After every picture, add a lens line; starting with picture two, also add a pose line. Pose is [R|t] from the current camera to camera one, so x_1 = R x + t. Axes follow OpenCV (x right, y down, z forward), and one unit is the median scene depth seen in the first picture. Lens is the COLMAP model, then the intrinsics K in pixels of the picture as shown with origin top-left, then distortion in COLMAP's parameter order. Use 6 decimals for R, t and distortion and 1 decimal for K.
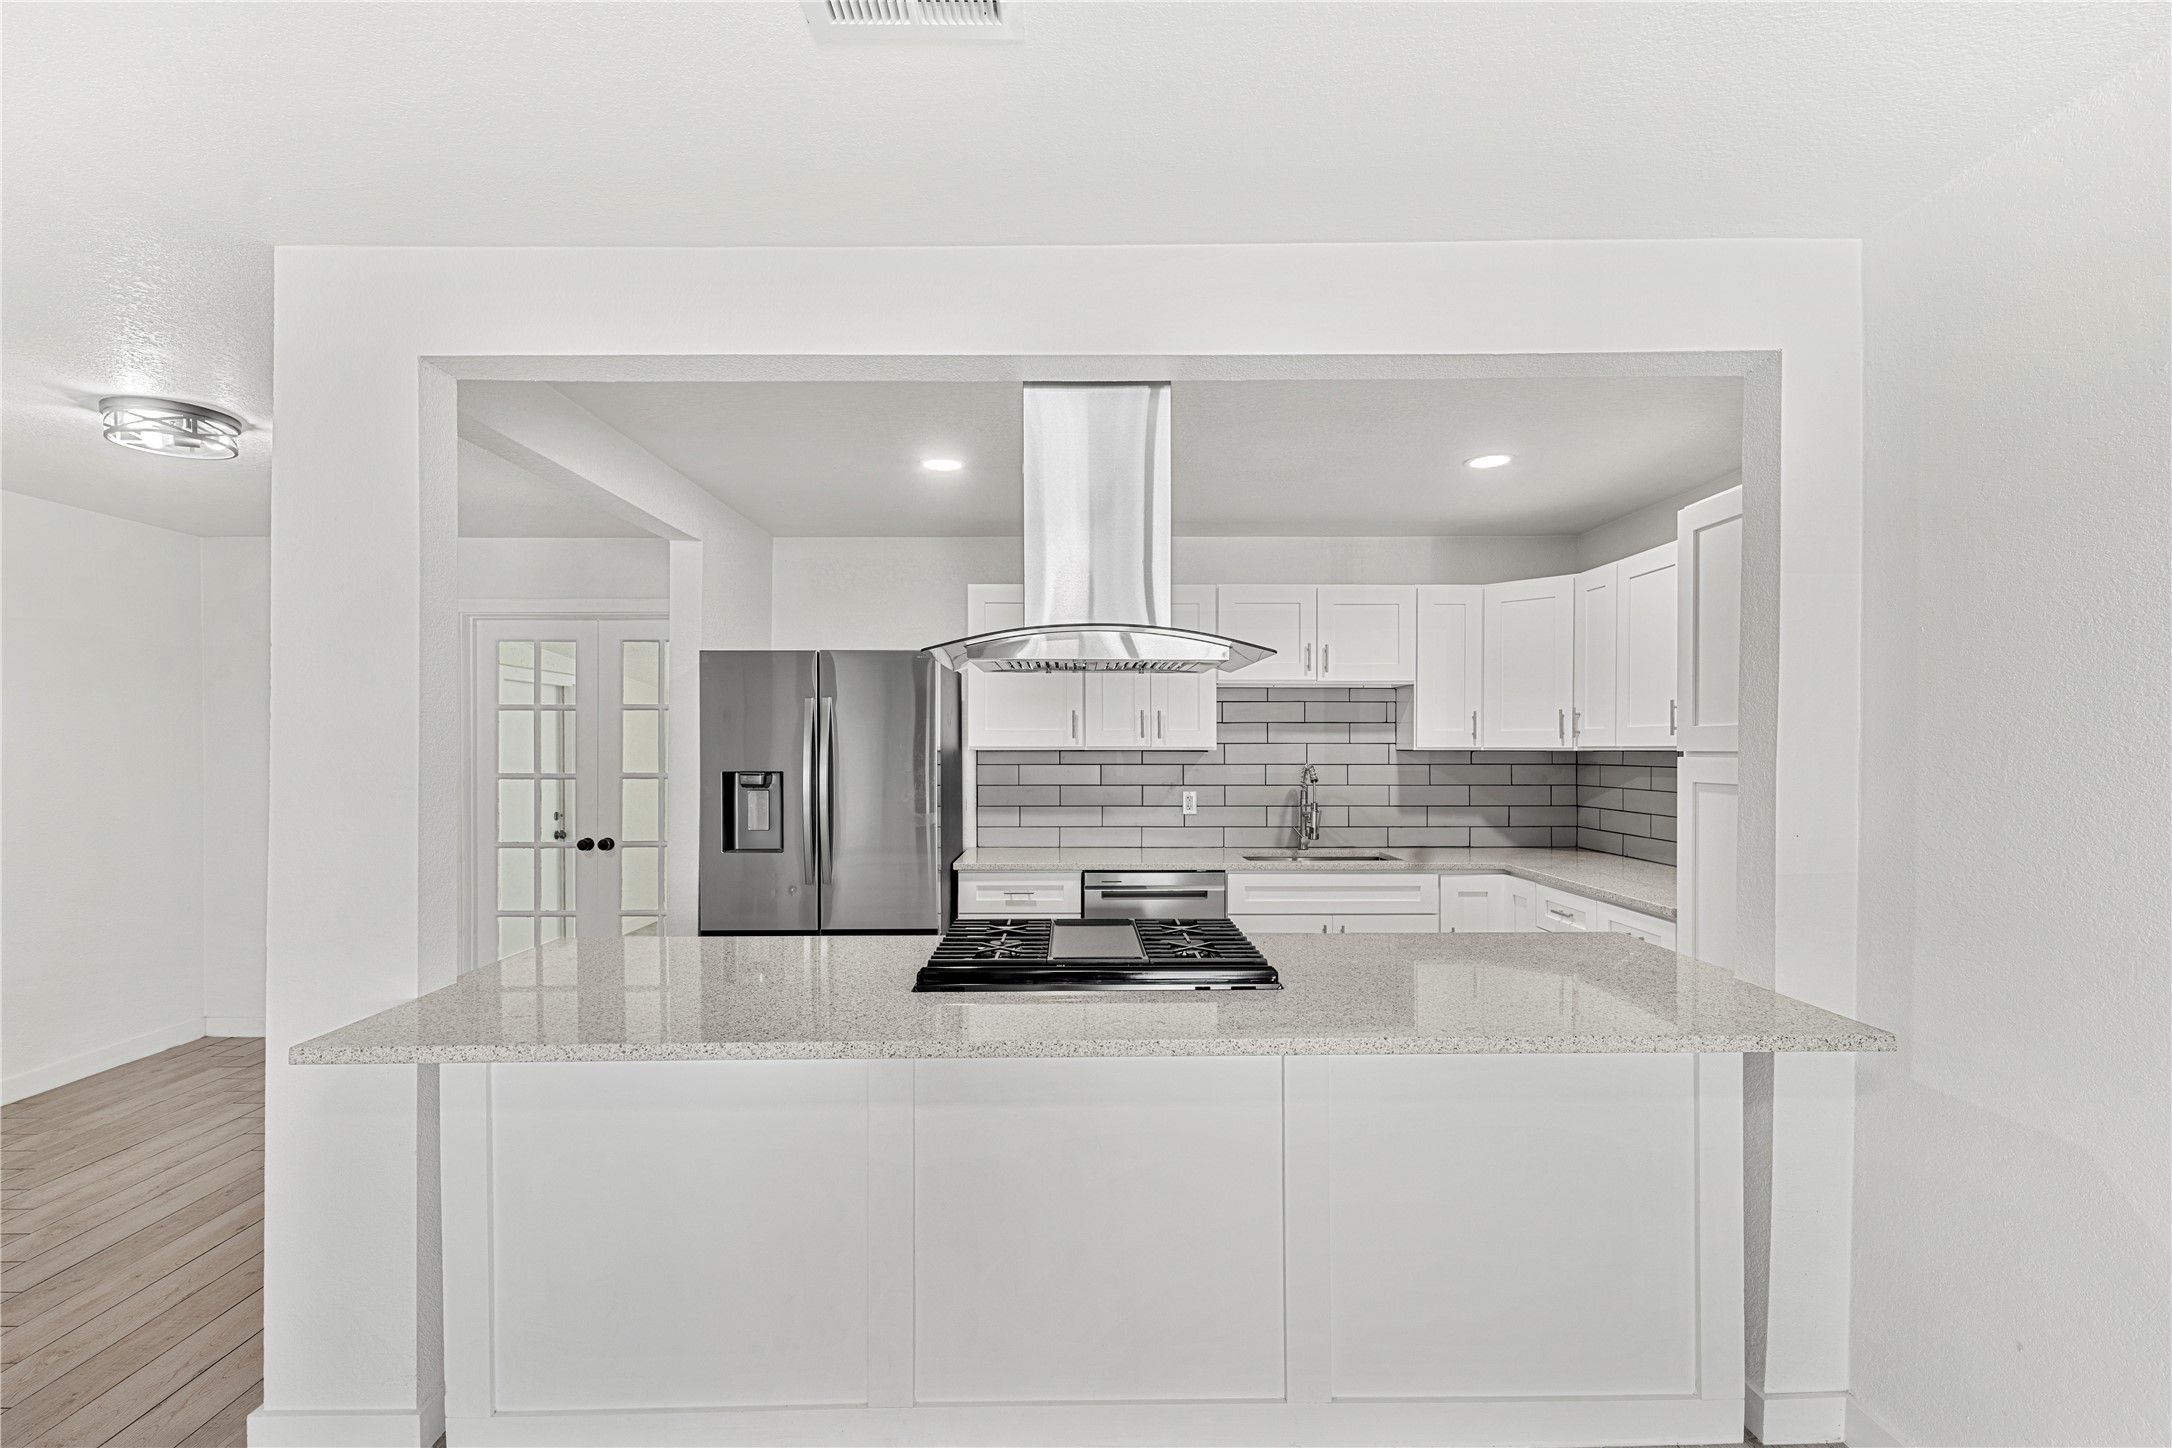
lens RADIAL K [[987.1, 0, 1091.7], [0, 987.1, 756.0], [0, 0, 1]] dist [0.002514, -0.002045]
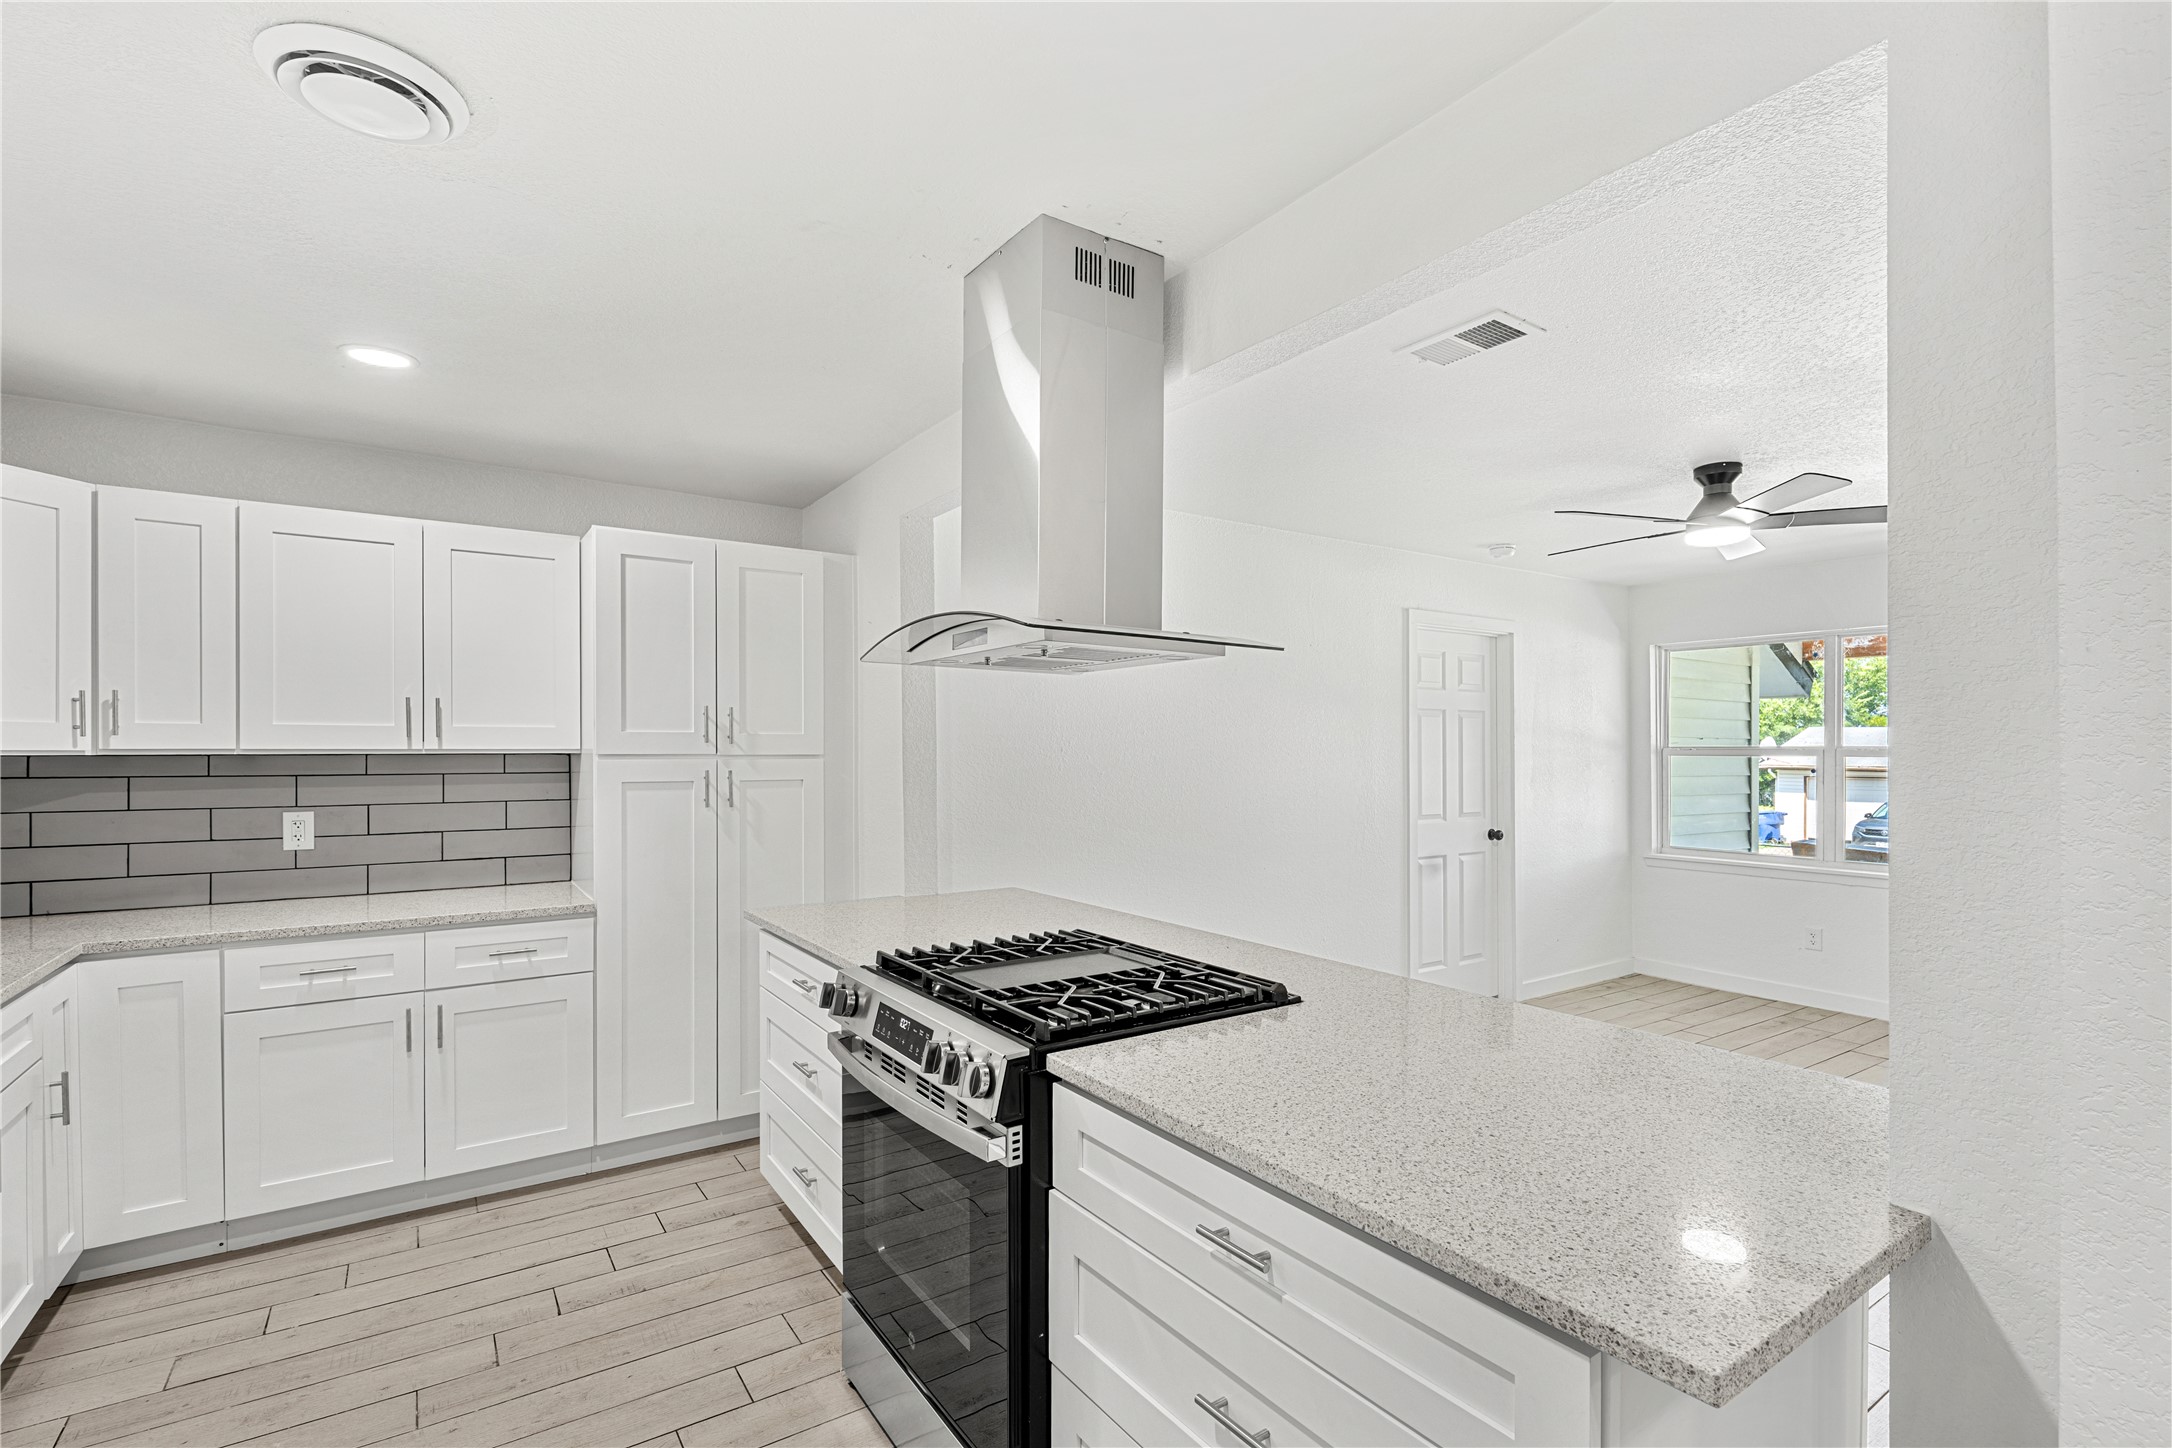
lens RADIAL K [[987.1, 0, 1110.6], [0, 987.1, 755.4], [0, 0, 1]] dist [0.002514, -0.002045]
pose [[-0.562489, -0.003268, 0.826798, -0.370598], [0.005540, 0.999955, 0.007722, -0.005578], [-0.826786, 0.008924, -0.562445, 0.715290]]
